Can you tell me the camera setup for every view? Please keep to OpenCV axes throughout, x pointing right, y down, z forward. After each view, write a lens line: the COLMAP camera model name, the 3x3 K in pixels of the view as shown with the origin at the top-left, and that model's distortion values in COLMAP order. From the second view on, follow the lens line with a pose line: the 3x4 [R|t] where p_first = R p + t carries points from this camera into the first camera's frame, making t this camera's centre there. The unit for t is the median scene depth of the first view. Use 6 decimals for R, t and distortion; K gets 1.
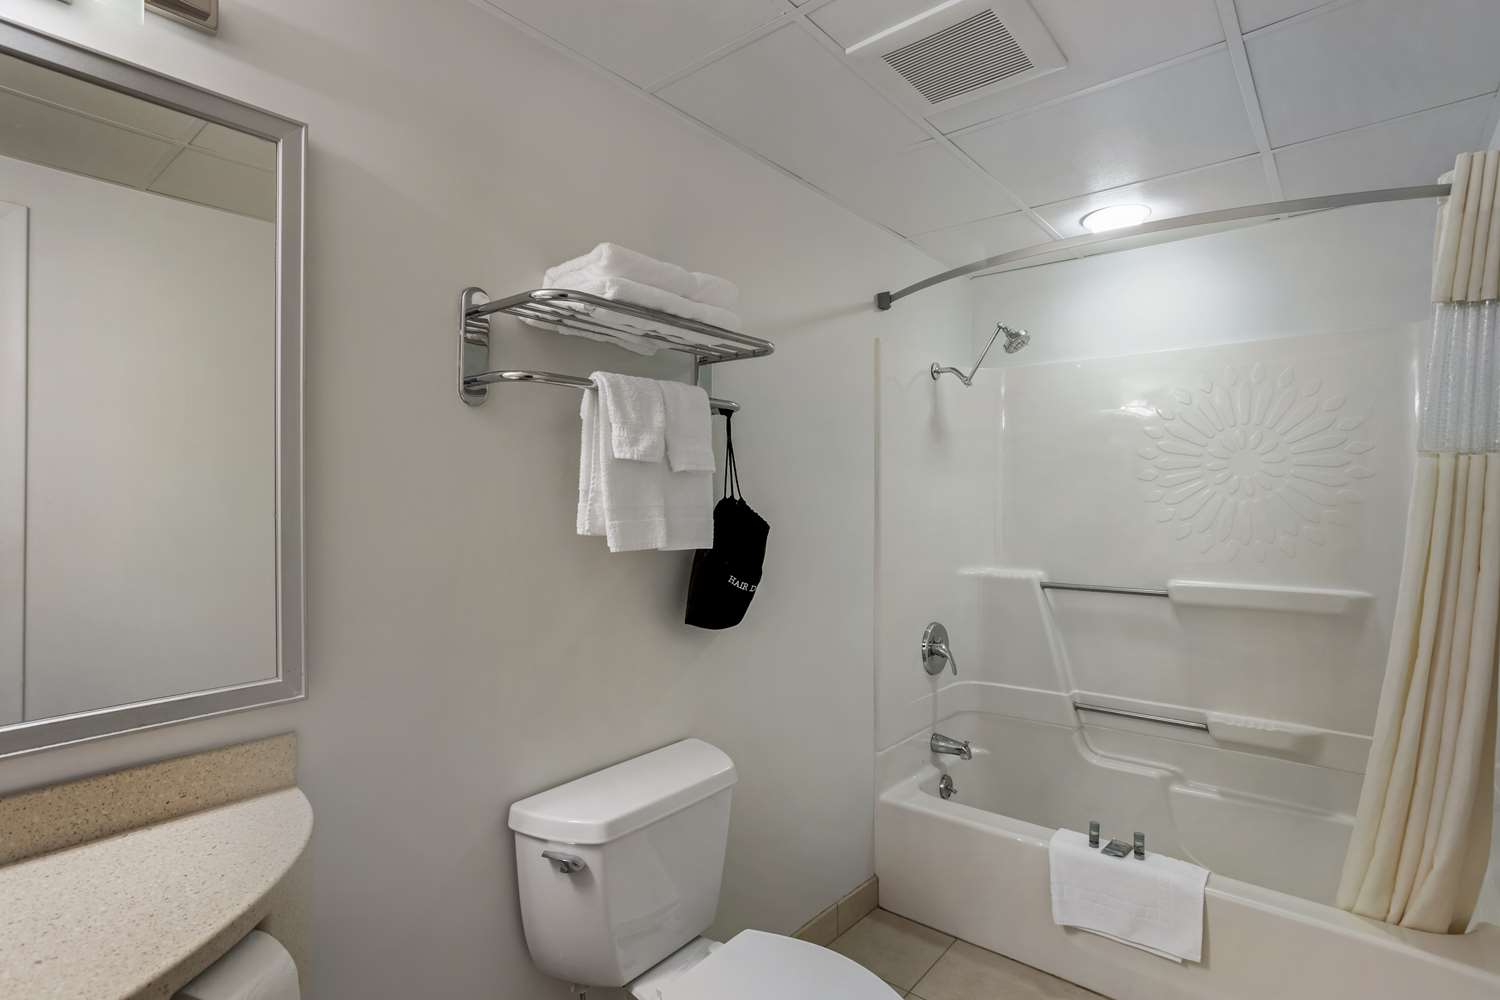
lens RADIAL K [[748.1, 0, 724.9], [0, 748.1, 469.2], [0, 0, 1]] dist [-0.002542, 0.001398]
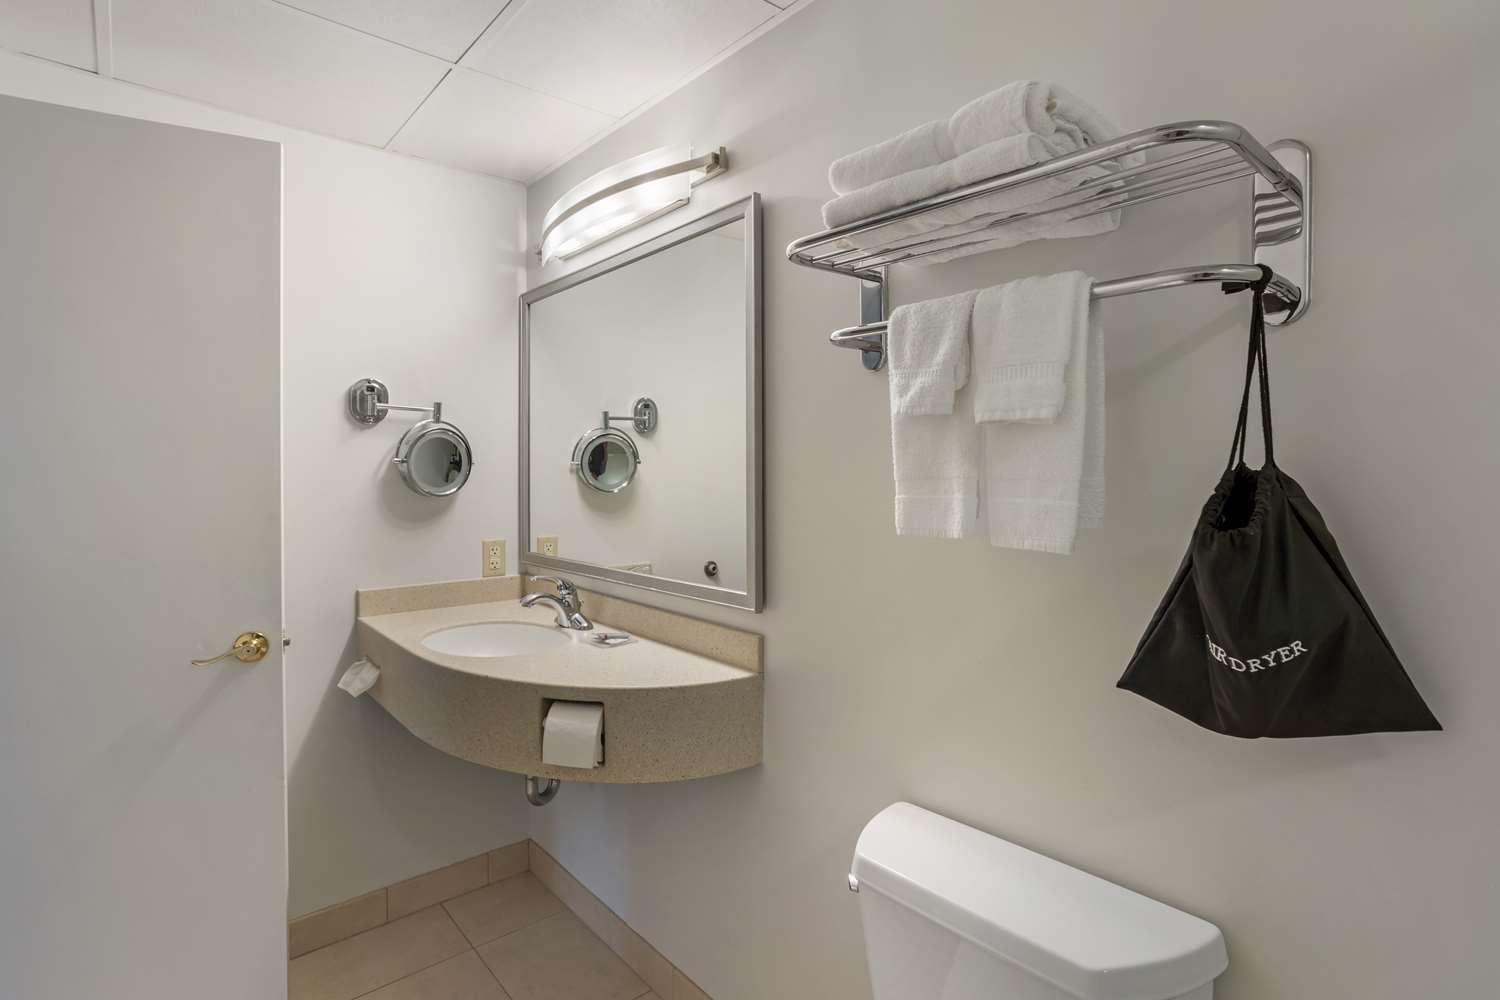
lens RADIAL K [[748.1, 0, 724.9], [0, 748.1, 469.2], [0, 0, 1]] dist [-0.002542, 0.001398]
pose [[-0.184430, 0.001173, -0.982845, 0.618536], [0.044004, 0.999006, -0.007065, 0.037966], [0.981860, -0.044552, -0.184299, 0.920308]]
